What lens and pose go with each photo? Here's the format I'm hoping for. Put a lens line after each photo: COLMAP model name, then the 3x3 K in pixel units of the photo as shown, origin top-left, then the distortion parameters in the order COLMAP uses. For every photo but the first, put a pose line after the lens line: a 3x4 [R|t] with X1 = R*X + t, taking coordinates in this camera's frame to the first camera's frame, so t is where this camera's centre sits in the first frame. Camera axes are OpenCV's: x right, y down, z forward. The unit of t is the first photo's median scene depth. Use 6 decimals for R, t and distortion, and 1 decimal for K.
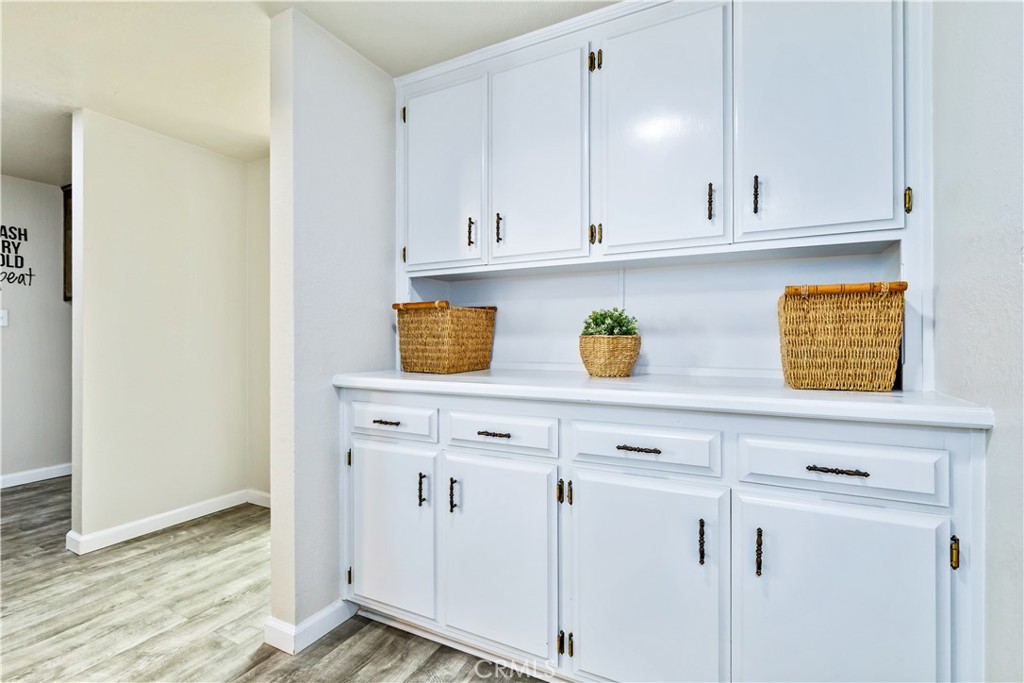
lens RADIAL K [[465.0, 0, 512.9], [0, 465.0, 340.1], [0, 0, 1]] dist [-0.010035, -0.000525]
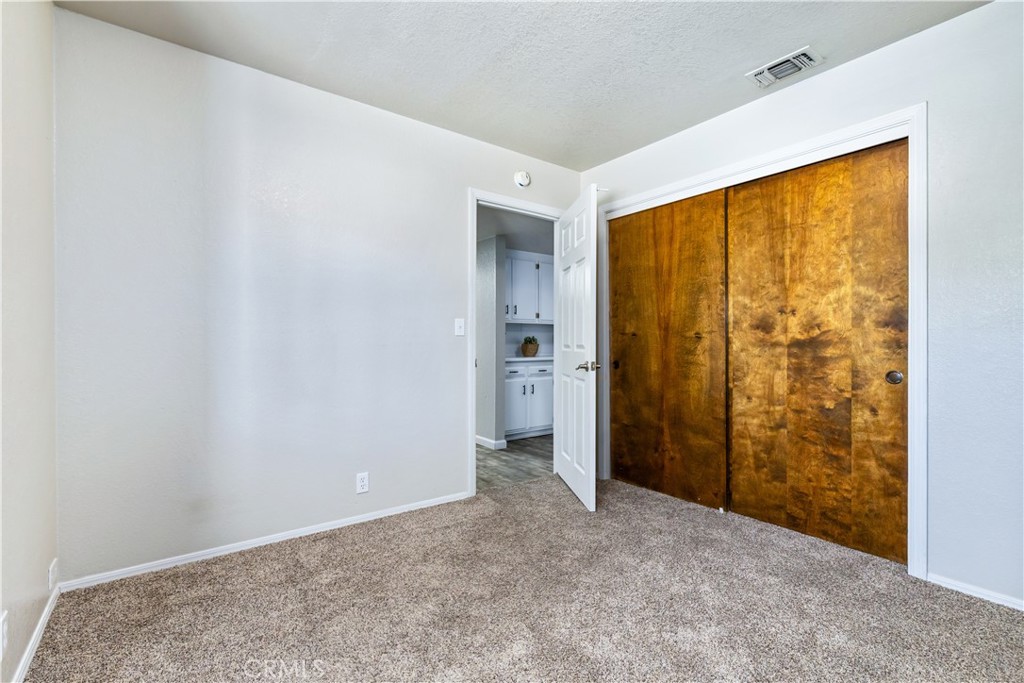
lens RADIAL K [[465.0, 0, 512.5], [0, 465.0, 340.7], [0, 0, 1]] dist [-0.010035, -0.000525]
pose [[0.434412, -0.003208, 0.900709, -3.138986], [-0.002022, 0.999988, 0.004537, -0.052638], [-0.900712, -0.003792, 0.434400, -0.374406]]
